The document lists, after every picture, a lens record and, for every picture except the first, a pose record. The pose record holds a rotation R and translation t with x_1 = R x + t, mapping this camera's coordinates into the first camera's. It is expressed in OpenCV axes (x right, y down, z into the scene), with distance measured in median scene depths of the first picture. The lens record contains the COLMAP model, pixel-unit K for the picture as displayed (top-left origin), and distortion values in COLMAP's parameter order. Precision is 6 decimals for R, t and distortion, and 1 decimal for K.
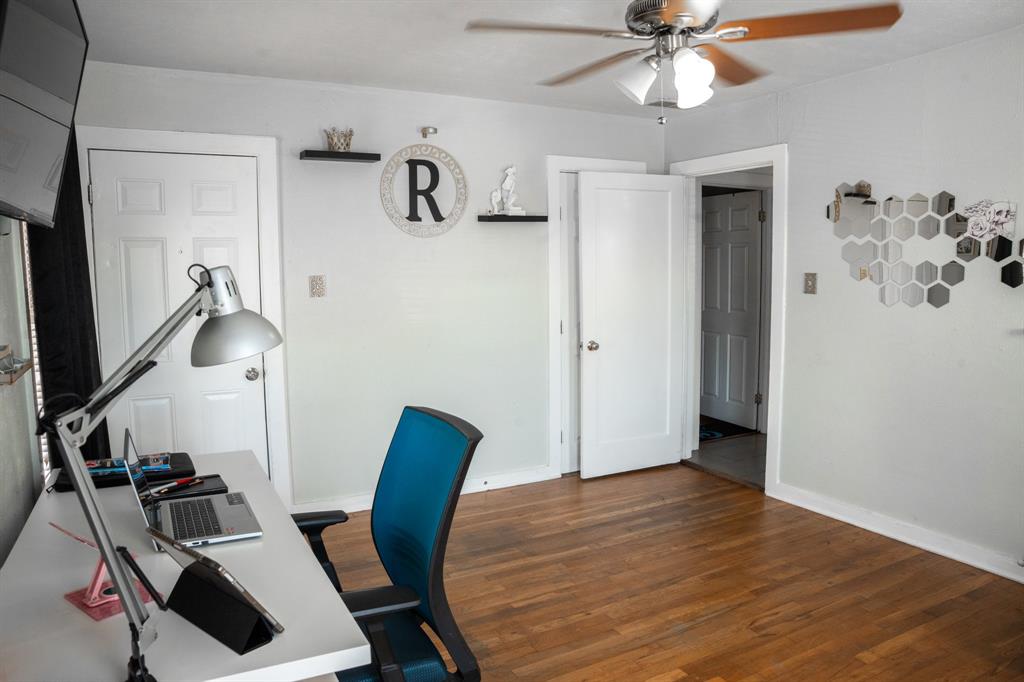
lens RADIAL K [[705.6, 0, 508.0], [0, 705.6, 343.5], [0, 0, 1]] dist [-0.173458, 0.134656]
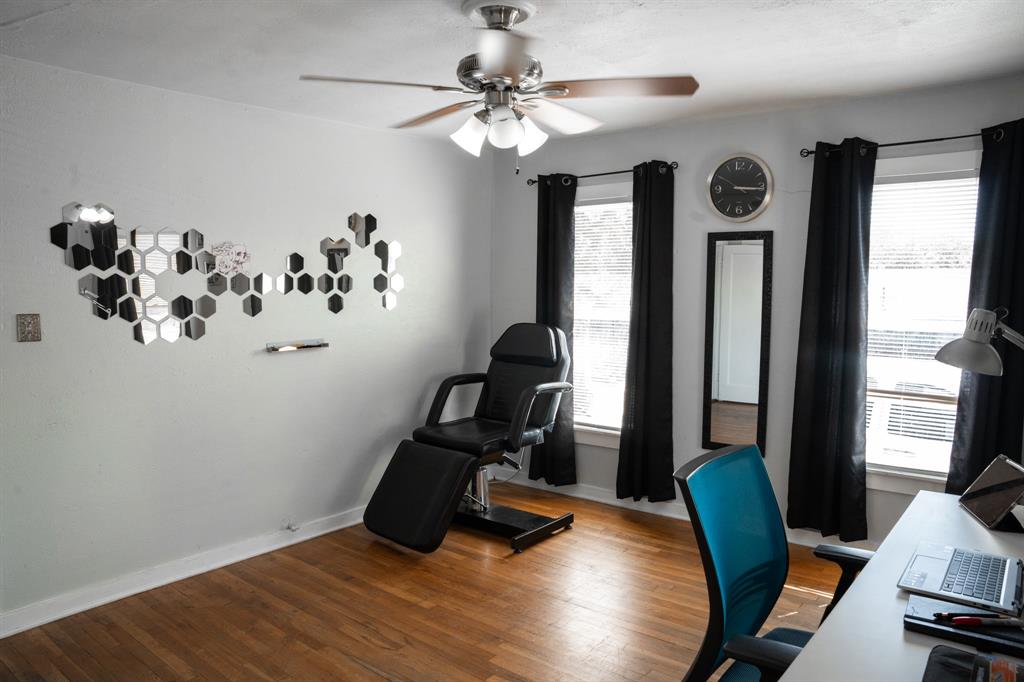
lens RADIAL K [[705.6, 0, 508.0], [0, 705.6, 343.5], [0, 0, 1]] dist [-0.173458, 0.134656]
pose [[-0.376914, -0.070713, 0.923545, -0.553399], [0.105921, 0.987250, 0.118819, -0.129664], [-0.920172, 0.142607, -0.364619, 0.995692]]
